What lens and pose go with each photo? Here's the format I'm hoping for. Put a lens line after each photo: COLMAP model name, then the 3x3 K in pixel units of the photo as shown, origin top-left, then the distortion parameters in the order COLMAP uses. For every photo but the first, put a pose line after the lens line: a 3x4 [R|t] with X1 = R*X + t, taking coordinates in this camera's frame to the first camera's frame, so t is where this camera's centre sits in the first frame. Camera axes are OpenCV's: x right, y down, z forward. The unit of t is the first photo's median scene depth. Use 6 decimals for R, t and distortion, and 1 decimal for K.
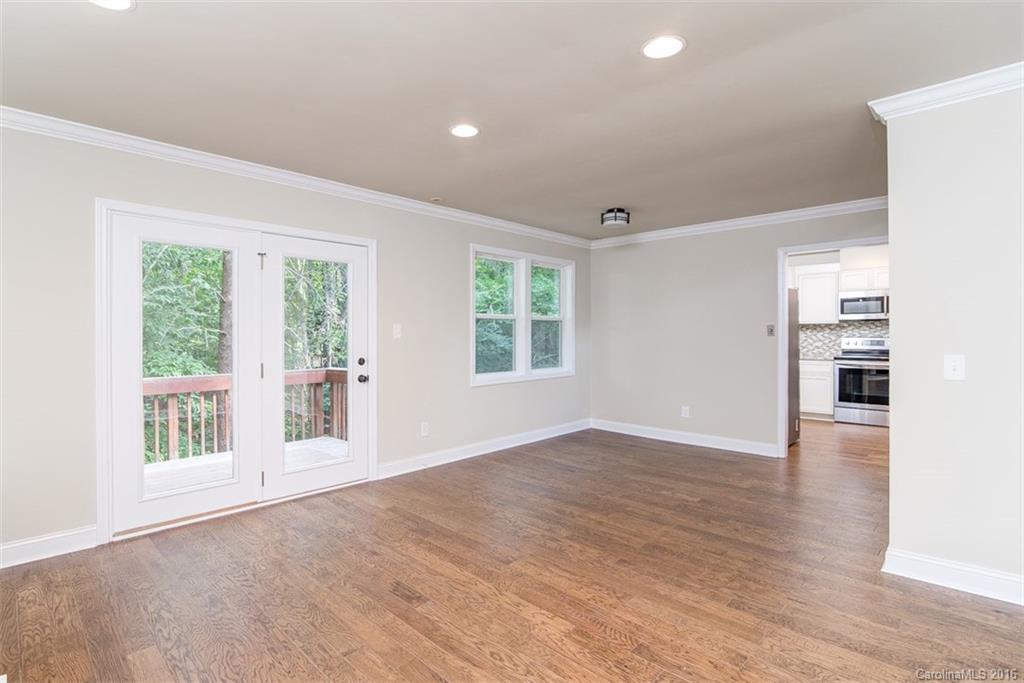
lens RADIAL K [[487.2, 0, 486.4], [0, 487.2, 339.3], [0, 0, 1]] dist [-0.011846, -0.000038]
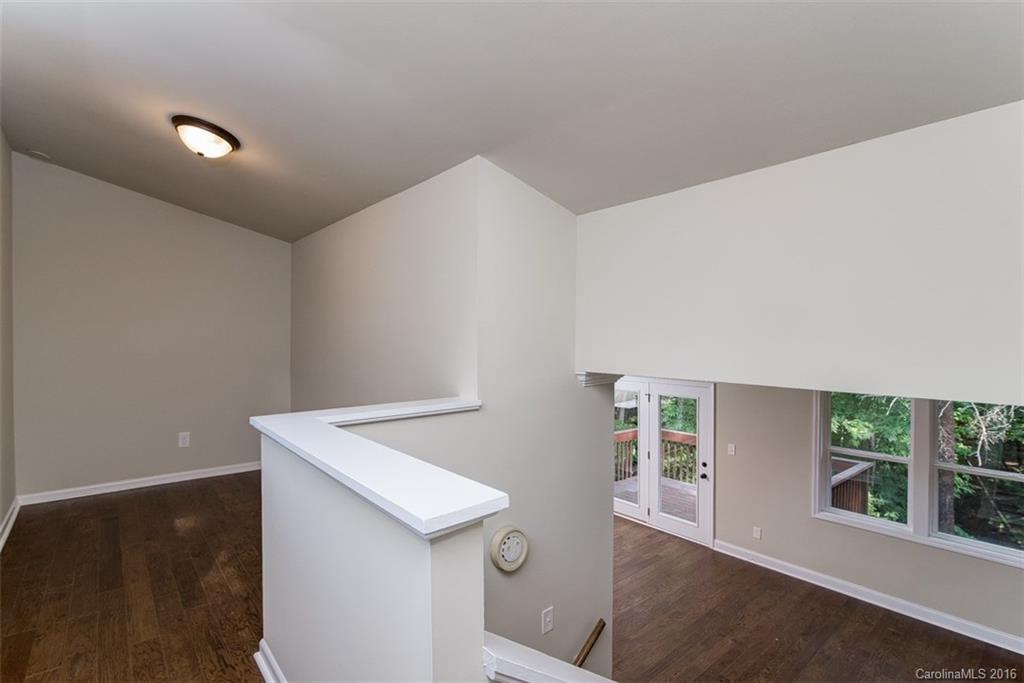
lens RADIAL K [[488.9, 0, 520.3], [0, 488.9, 336.4], [0, 0, 1]] dist [-0.011957, 0.004874]
pose [[-0.079051, 0.003343, -0.996865, 1.546337], [-0.013179, 0.999903, 0.004398, -0.419419], [0.996783, 0.013485, -0.078999, 0.661522]]
